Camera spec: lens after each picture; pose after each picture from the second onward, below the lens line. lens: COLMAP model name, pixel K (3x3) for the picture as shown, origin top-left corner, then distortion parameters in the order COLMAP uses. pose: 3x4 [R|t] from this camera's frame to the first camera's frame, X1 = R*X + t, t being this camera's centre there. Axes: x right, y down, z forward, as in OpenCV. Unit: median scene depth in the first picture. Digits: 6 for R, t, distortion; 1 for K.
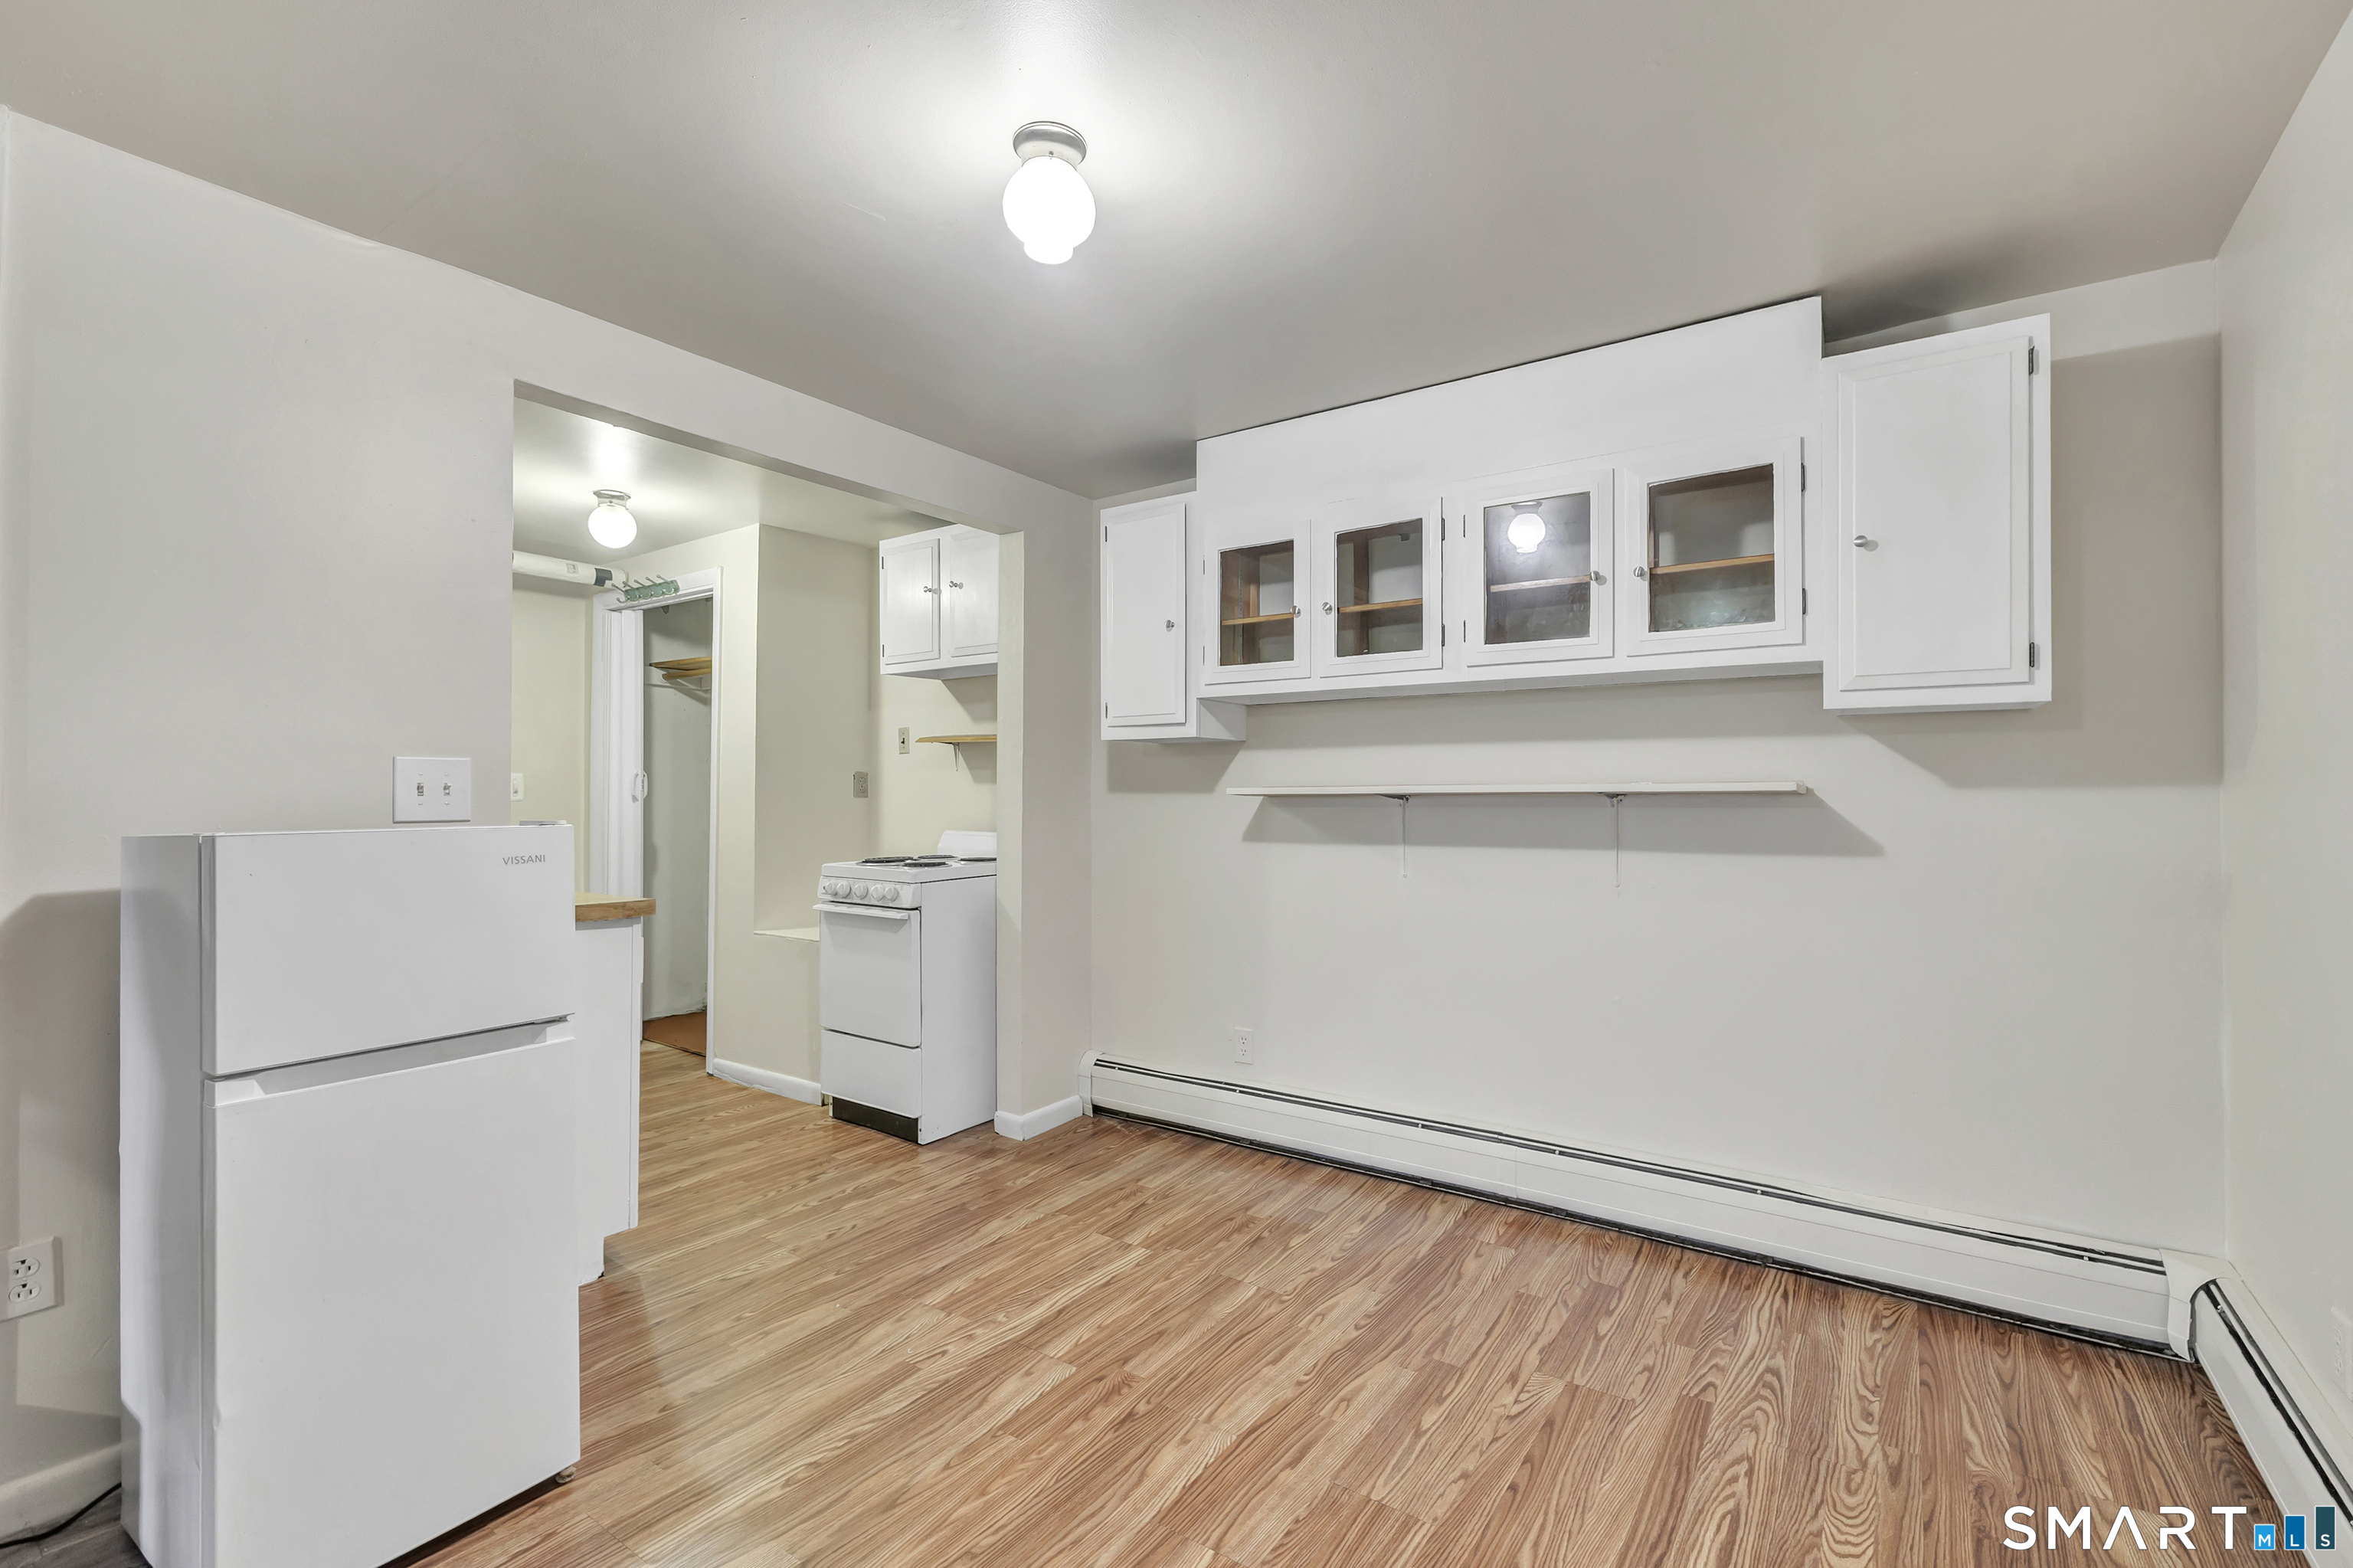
lens RADIAL K [[1073.6, 0, 1144.5], [0, 1073.6, 793.6], [0, 0, 1]] dist [0.001079, 0.000116]
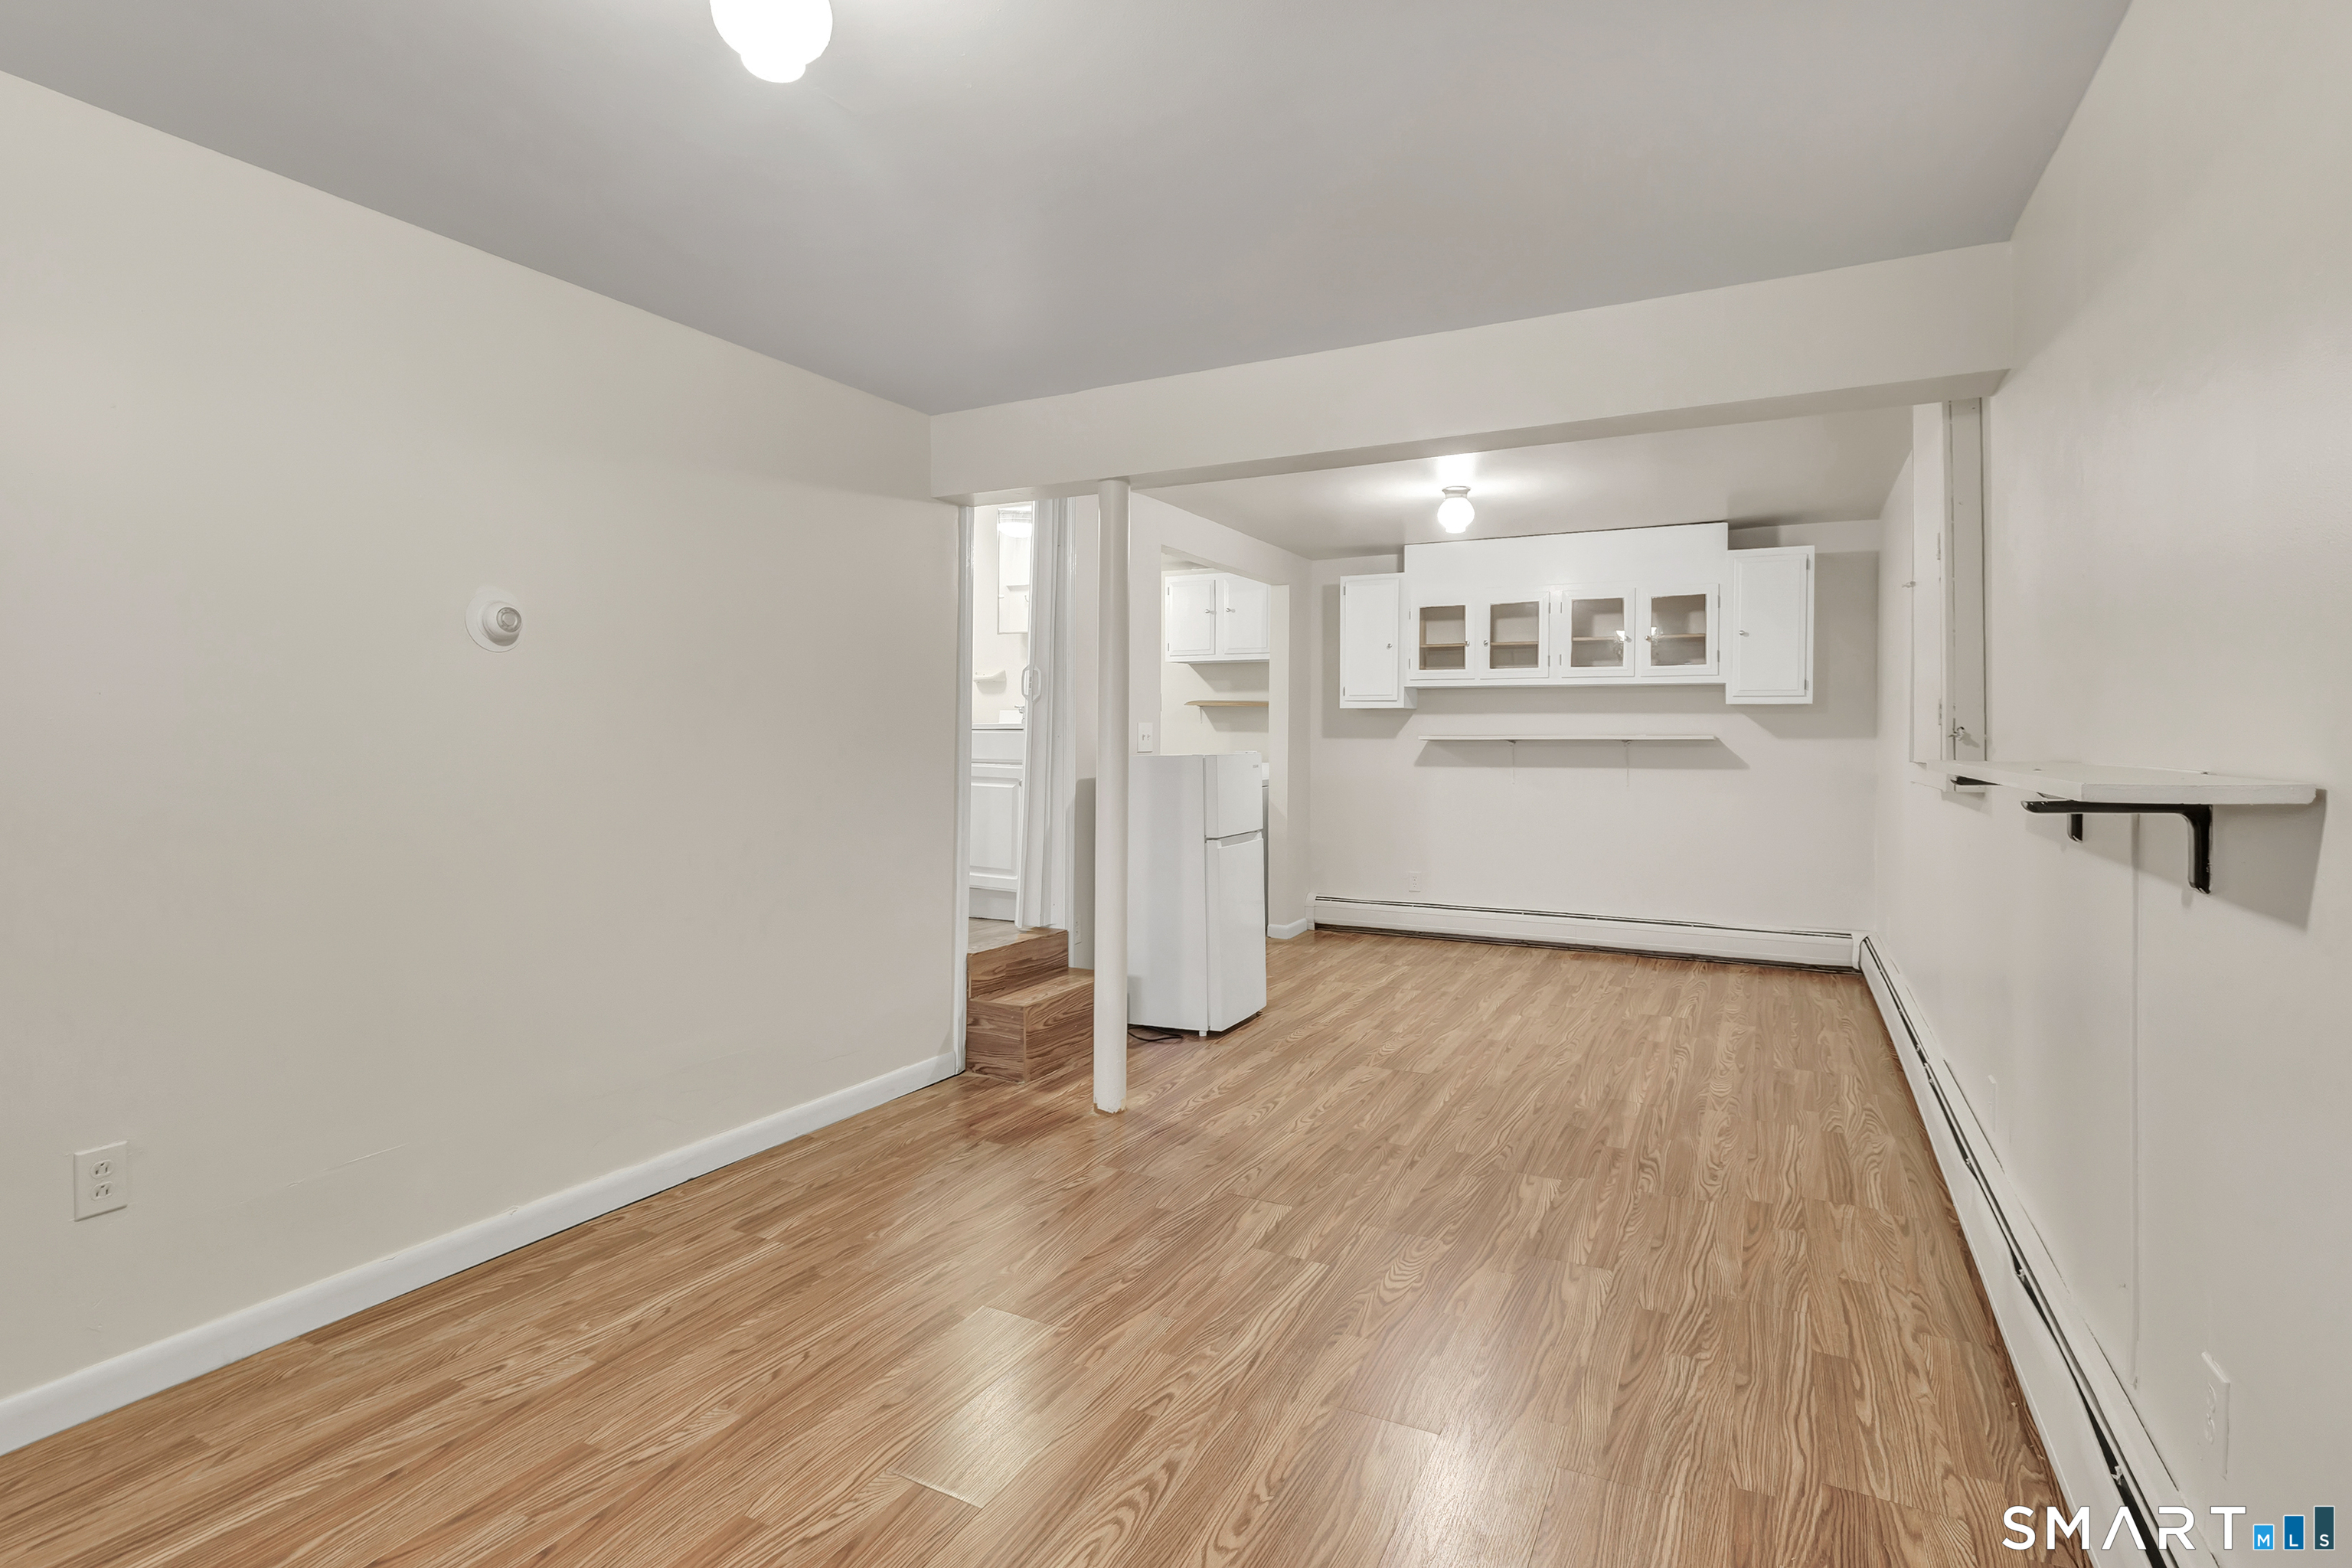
lens RADIAL K [[1139.9, 0, 1186.4], [0, 1139.9, 757.1], [0, 0, 1]] dist [-0.000019, 0.000389]
pose [[0.986295, -0.000292, 0.164991, -0.702197], [-0.003176, 0.999780, 0.020753, -0.009265], [-0.164960, -0.020993, 0.986077, -0.940206]]
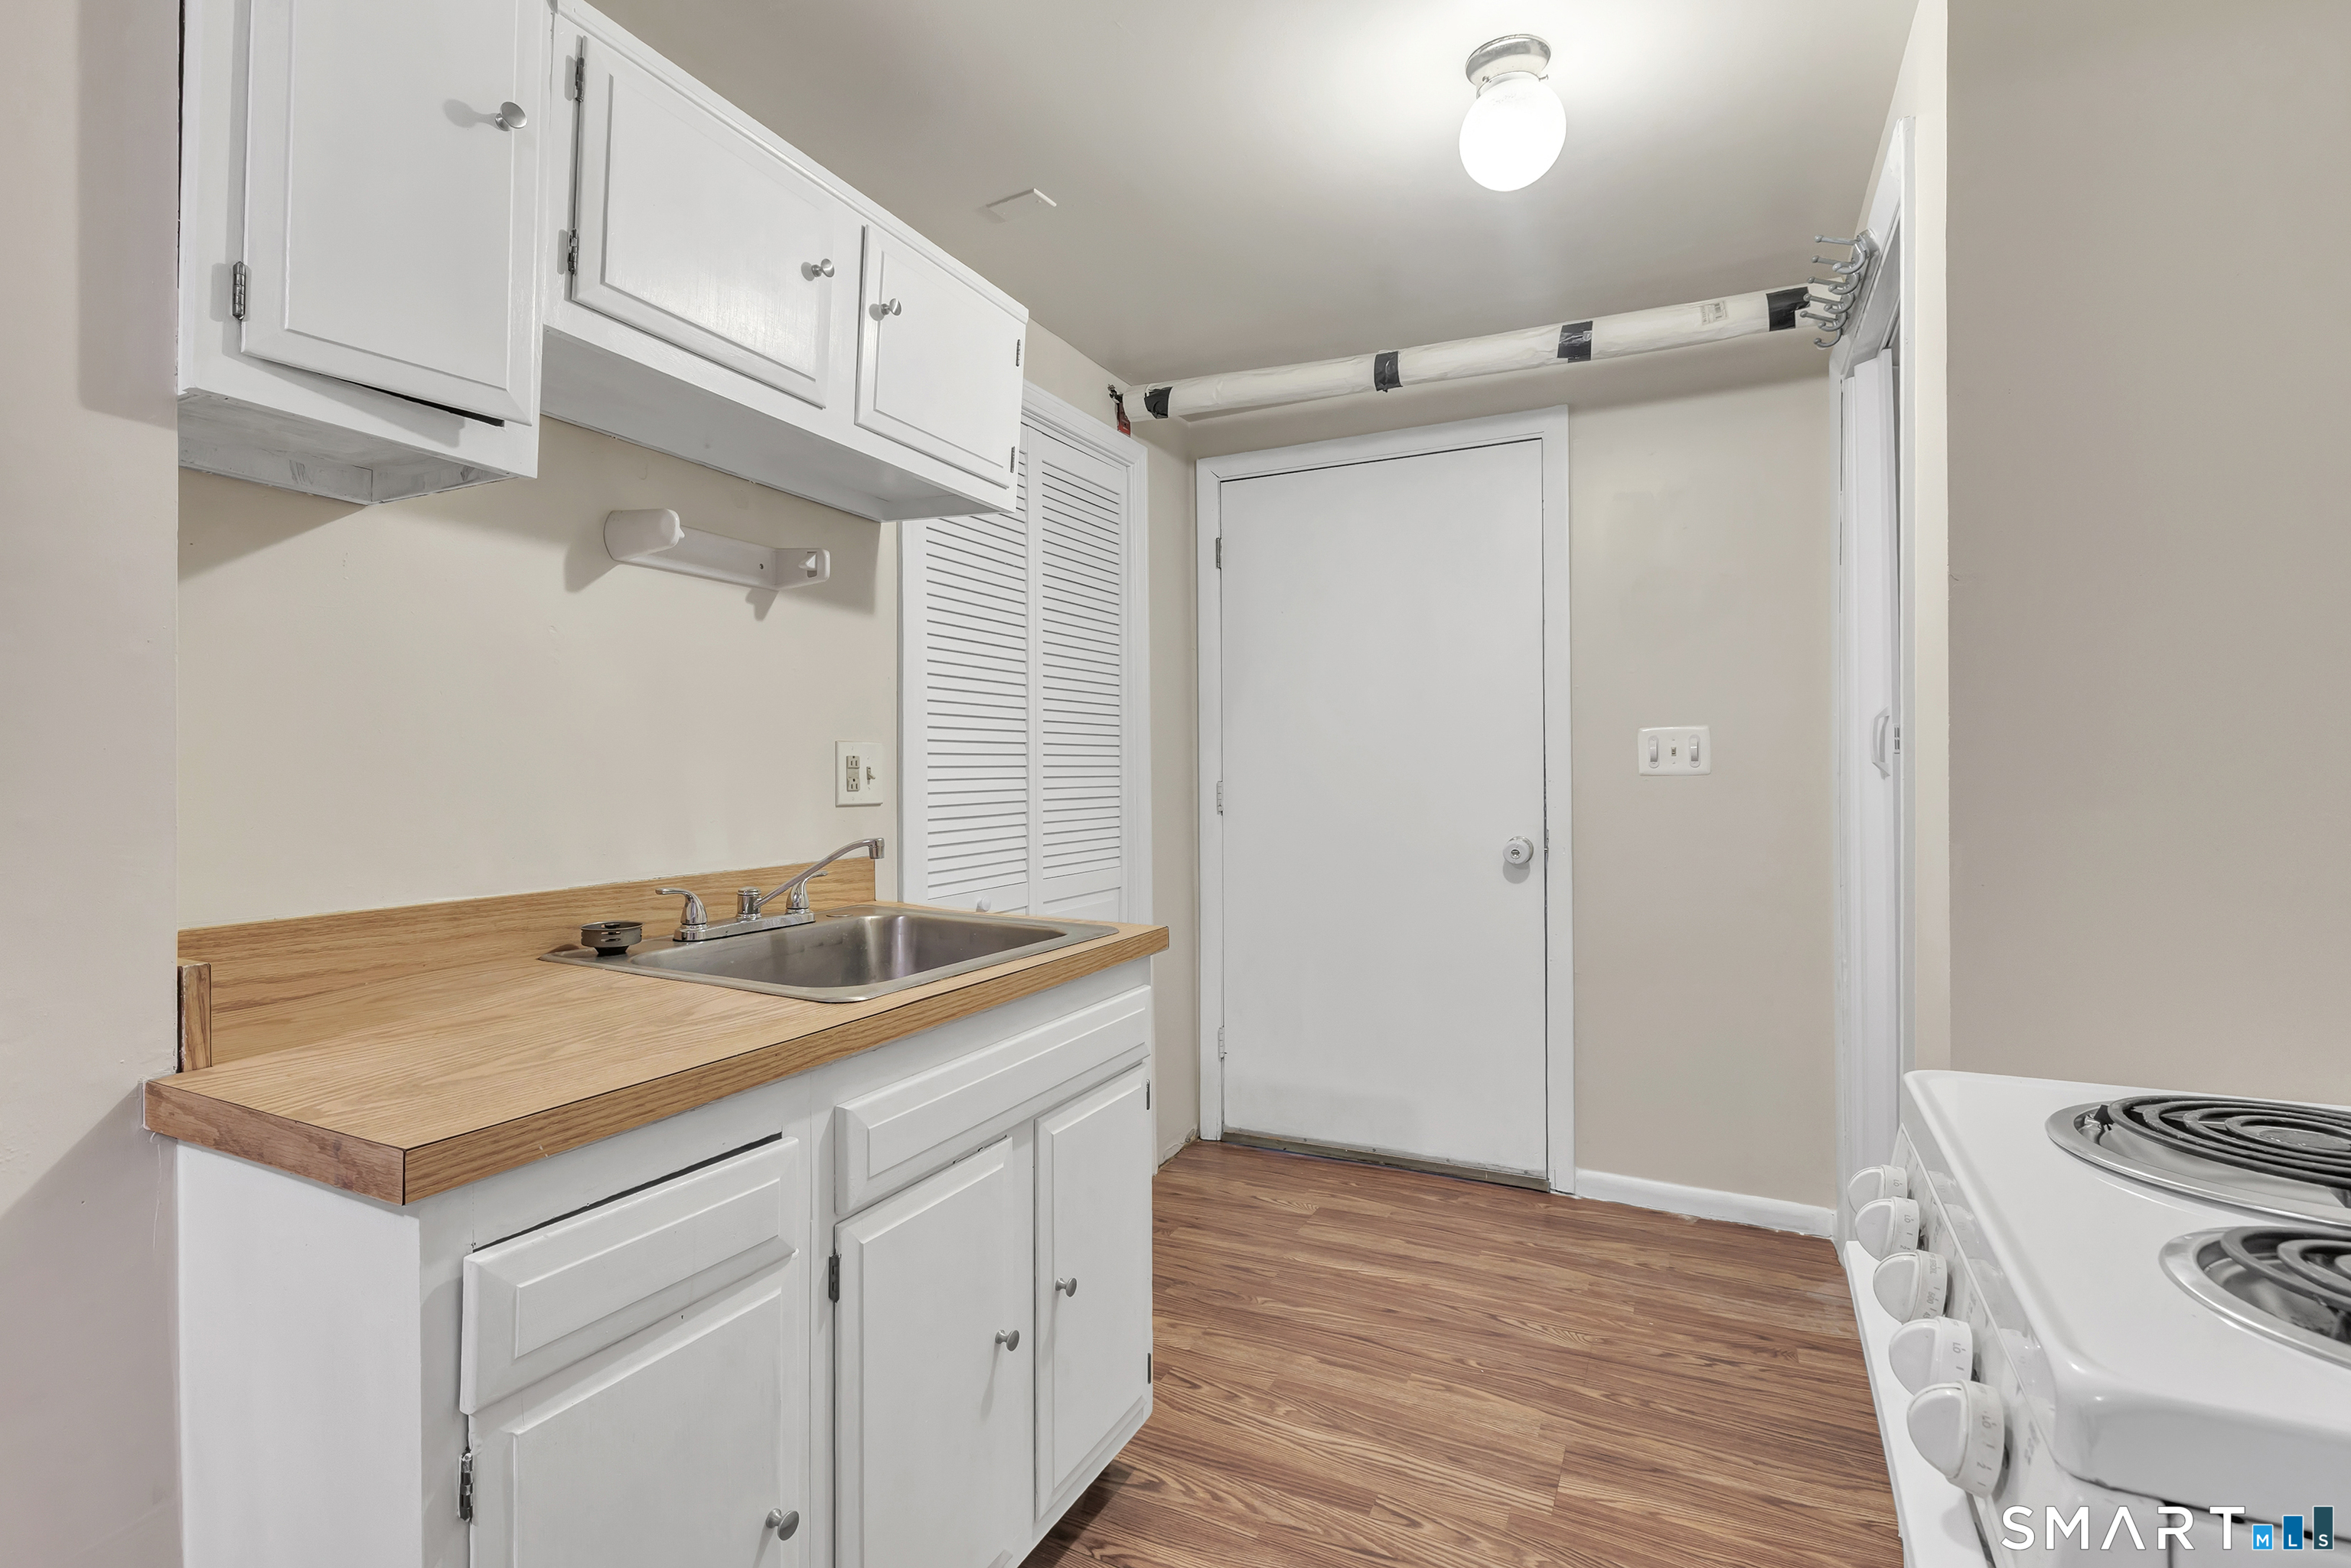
lens RADIAL K [[1041.3, 0, 1154.0], [0, 1041.3, 764.2], [0, 0, 1]] dist [-0.000088, 0.000040]
pose [[0.135001, -0.005704, -0.990829, -0.136053], [0.011236, 0.999928, -0.004226, 0.001678], [0.990782, -0.010562, 0.135055, 1.062910]]
